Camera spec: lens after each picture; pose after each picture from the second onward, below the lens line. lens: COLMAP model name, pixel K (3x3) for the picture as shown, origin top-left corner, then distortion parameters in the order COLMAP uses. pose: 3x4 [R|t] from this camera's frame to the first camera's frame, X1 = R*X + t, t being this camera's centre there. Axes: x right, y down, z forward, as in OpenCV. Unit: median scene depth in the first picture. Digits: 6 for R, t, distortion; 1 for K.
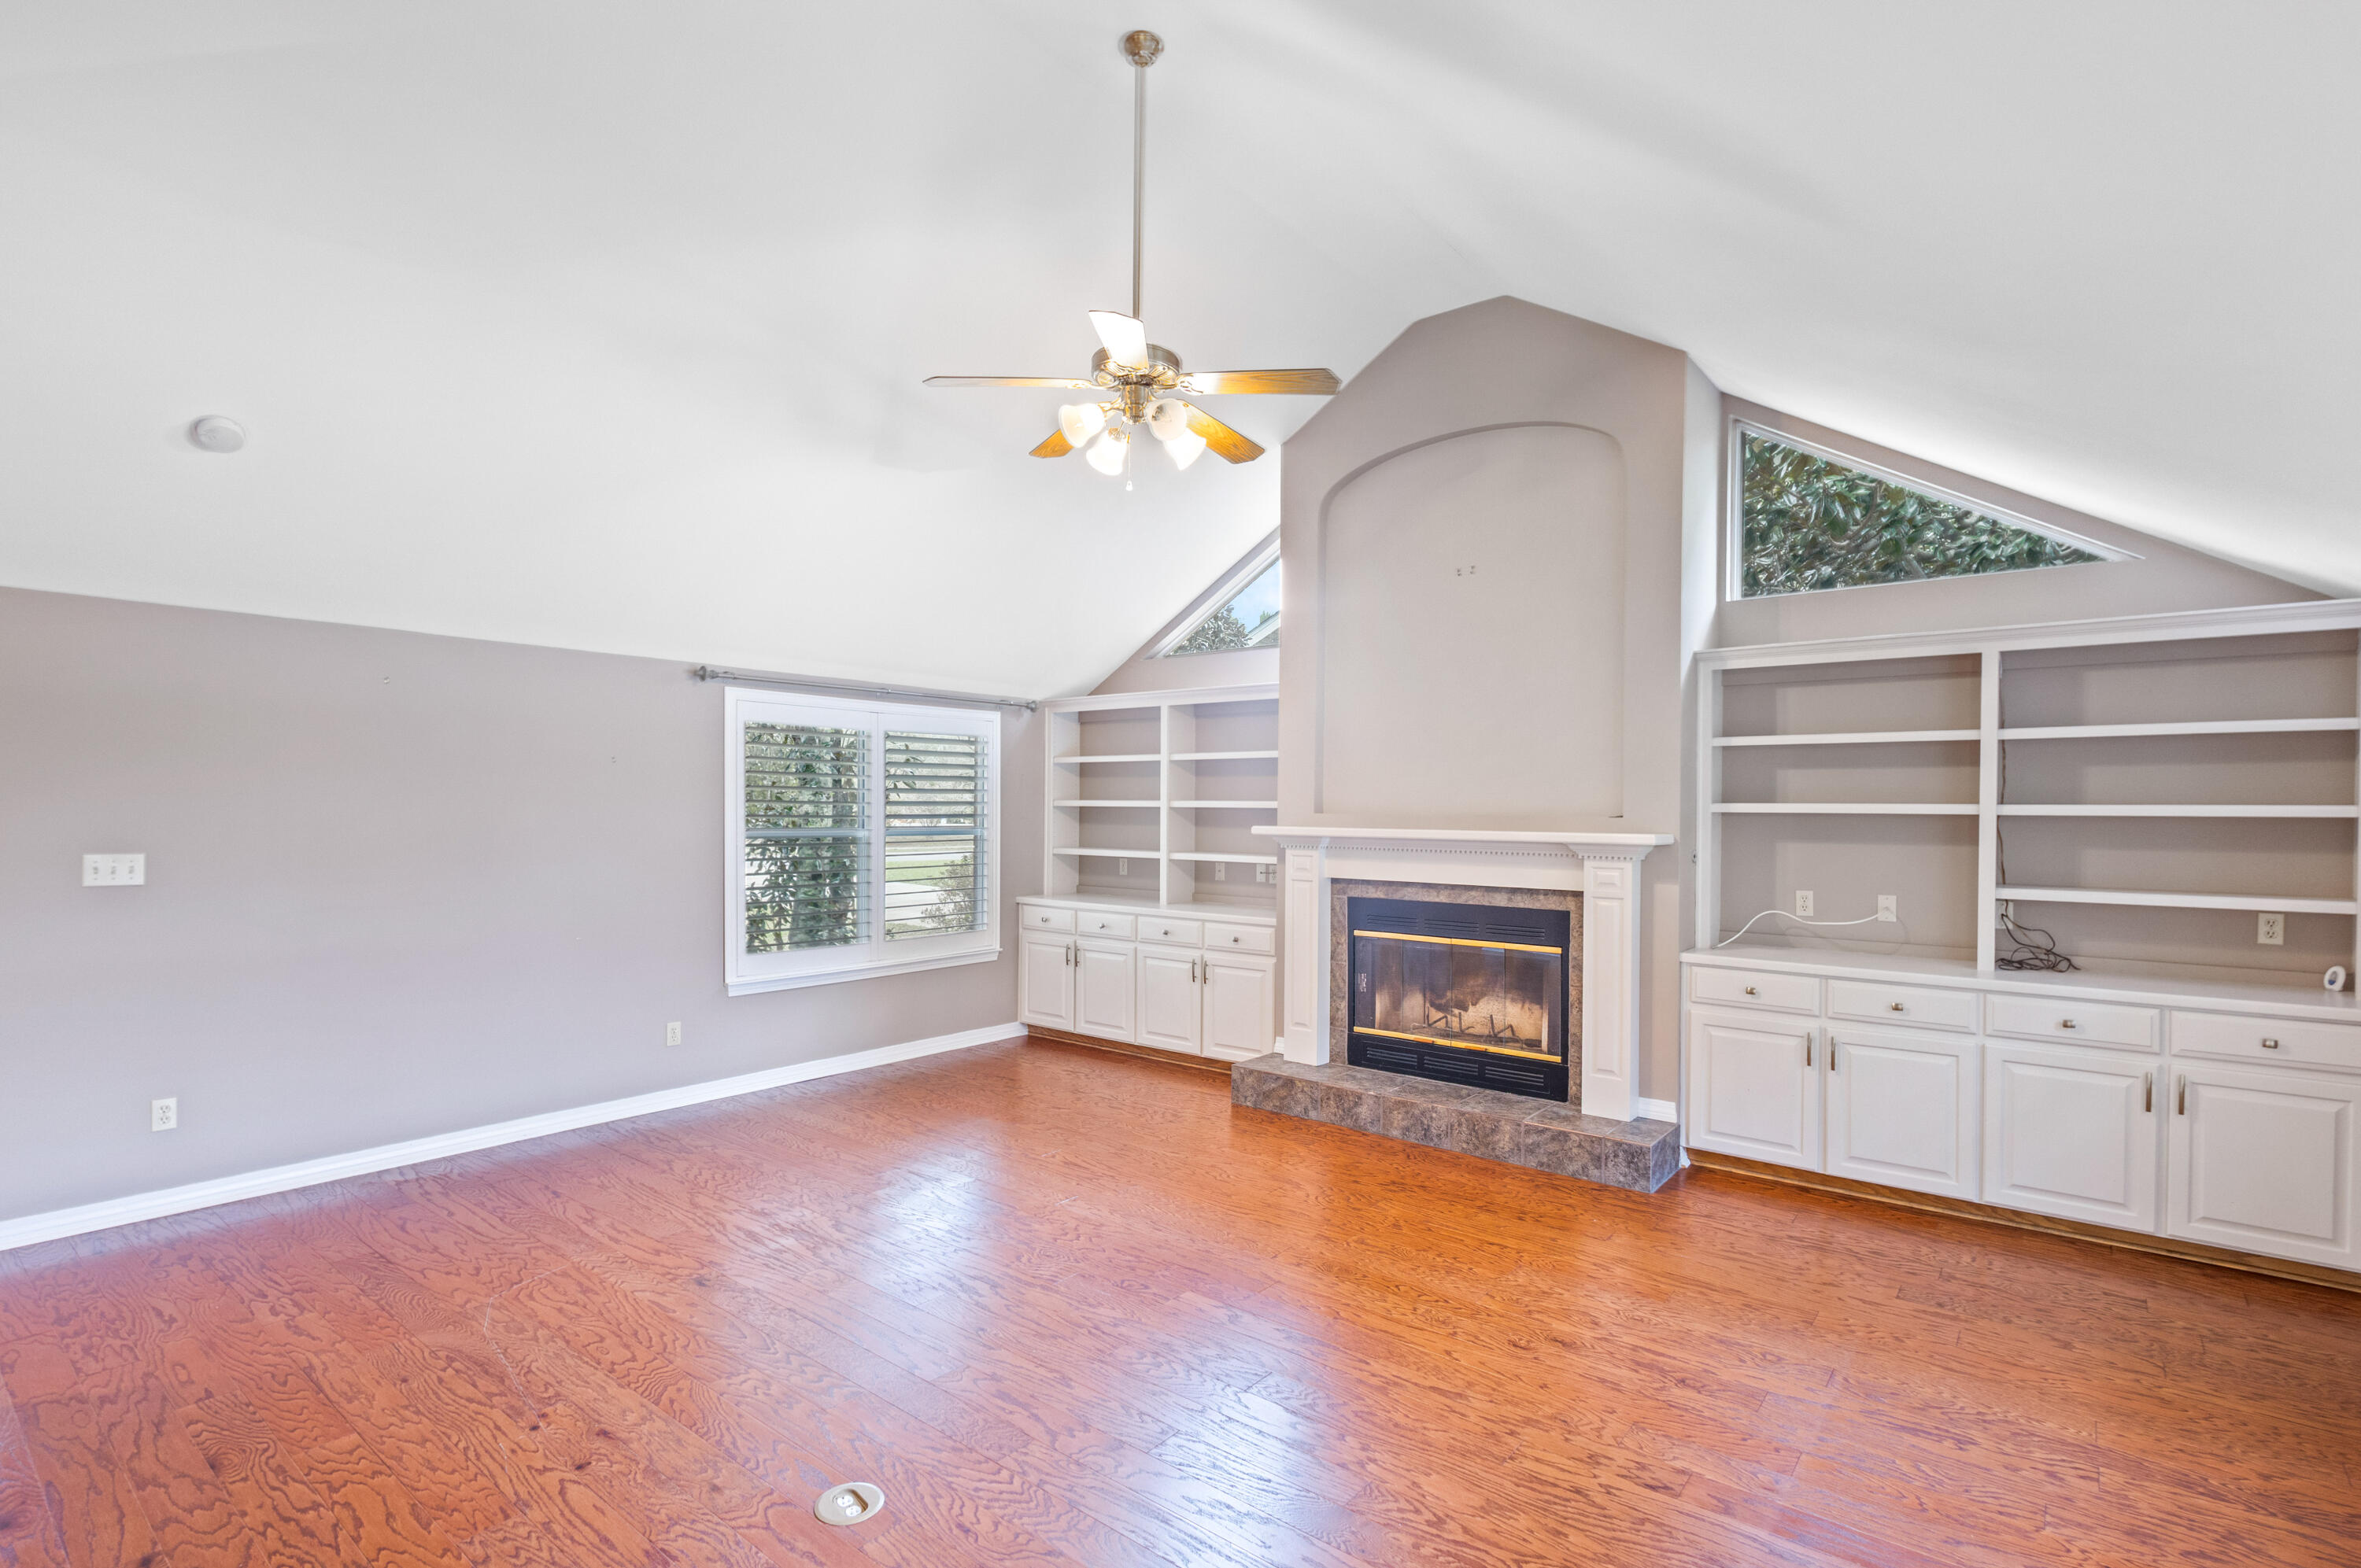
lens RADIAL K [[1117.9, 0, 1180.5], [0, 1117.9, 784.0], [0, 0, 1]] dist [0.002774, 0.000339]
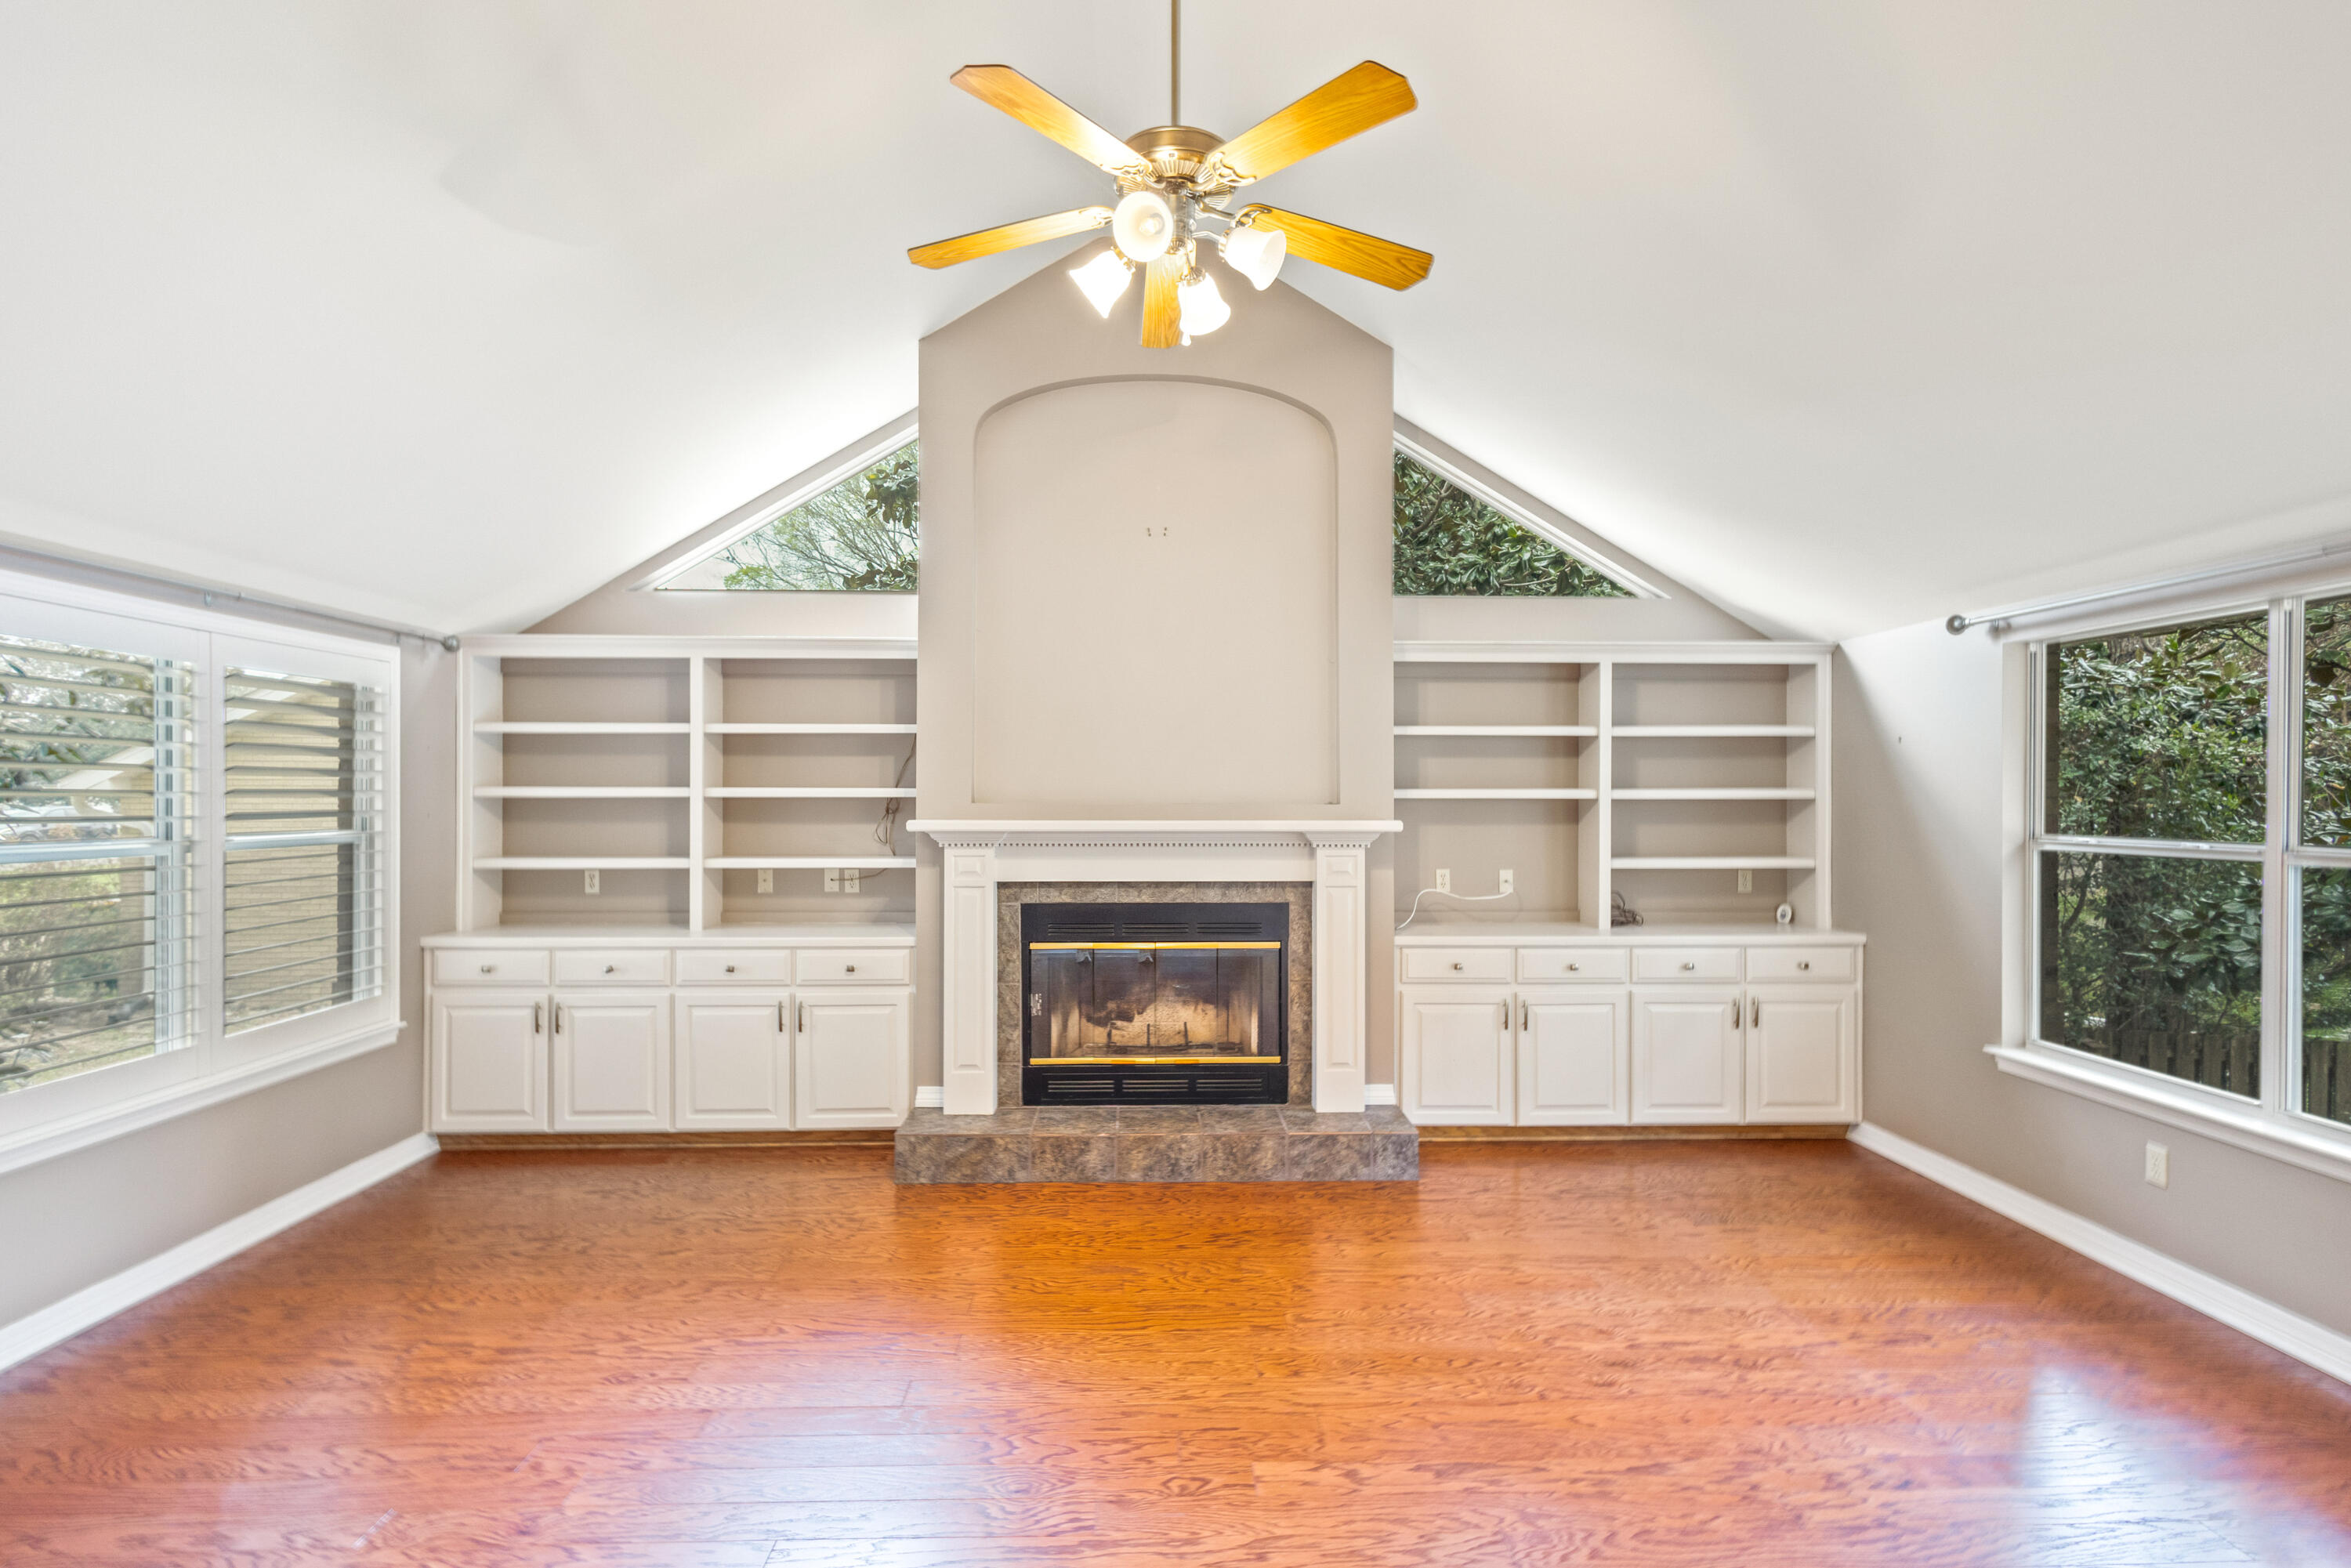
lens RADIAL K [[1123.6, 0, 1166.6], [0, 1123.6, 779.0], [0, 0, 1]] dist [0.004796, 0.000525]
pose [[0.757599, 0.004313, 0.652706, -0.333518], [-0.008315, 0.999961, 0.003043, 0.005329], [-0.652668, -0.007732, 0.757605, 0.317277]]
